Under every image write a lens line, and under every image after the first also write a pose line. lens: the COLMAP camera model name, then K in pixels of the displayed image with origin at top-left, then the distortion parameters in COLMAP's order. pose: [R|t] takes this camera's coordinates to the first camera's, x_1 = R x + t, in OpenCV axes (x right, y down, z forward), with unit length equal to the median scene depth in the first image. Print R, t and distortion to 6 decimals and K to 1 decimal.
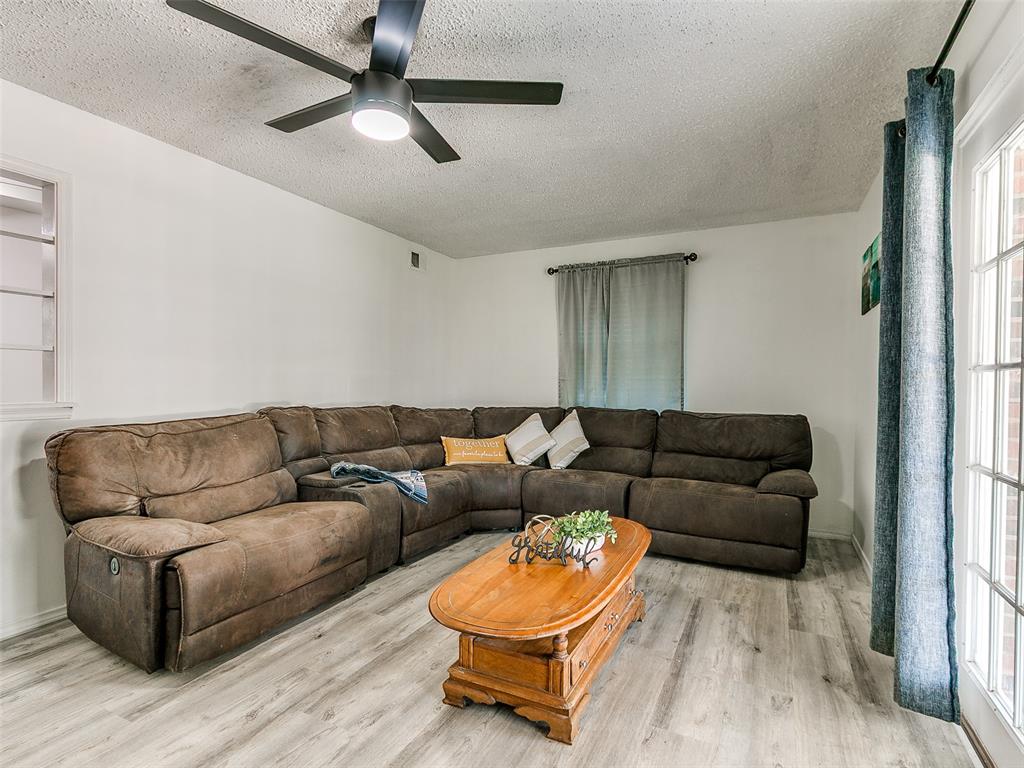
lens RADIAL K [[524.4, 0, 515.9], [0, 524.4, 386.4], [0, 0, 1]] dist [-0.001917, -0.000162]
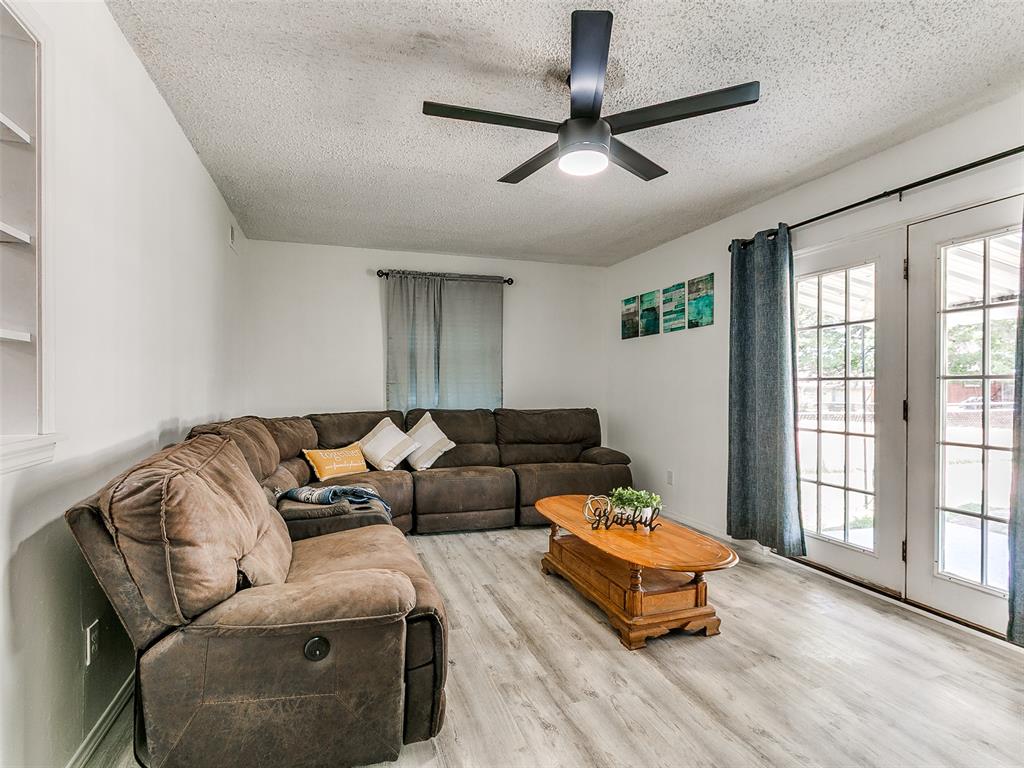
lens RADIAL K [[524.4, 0, 517.4], [0, 524.4, 383.8], [0, 0, 1]] dist [-0.001917, -0.000162]
pose [[0.705587, -0.007401, 0.708585, -0.523785], [0.011197, 0.999937, -0.000706, -0.009247], [-0.708535, 0.008433, 0.705625, 0.140236]]
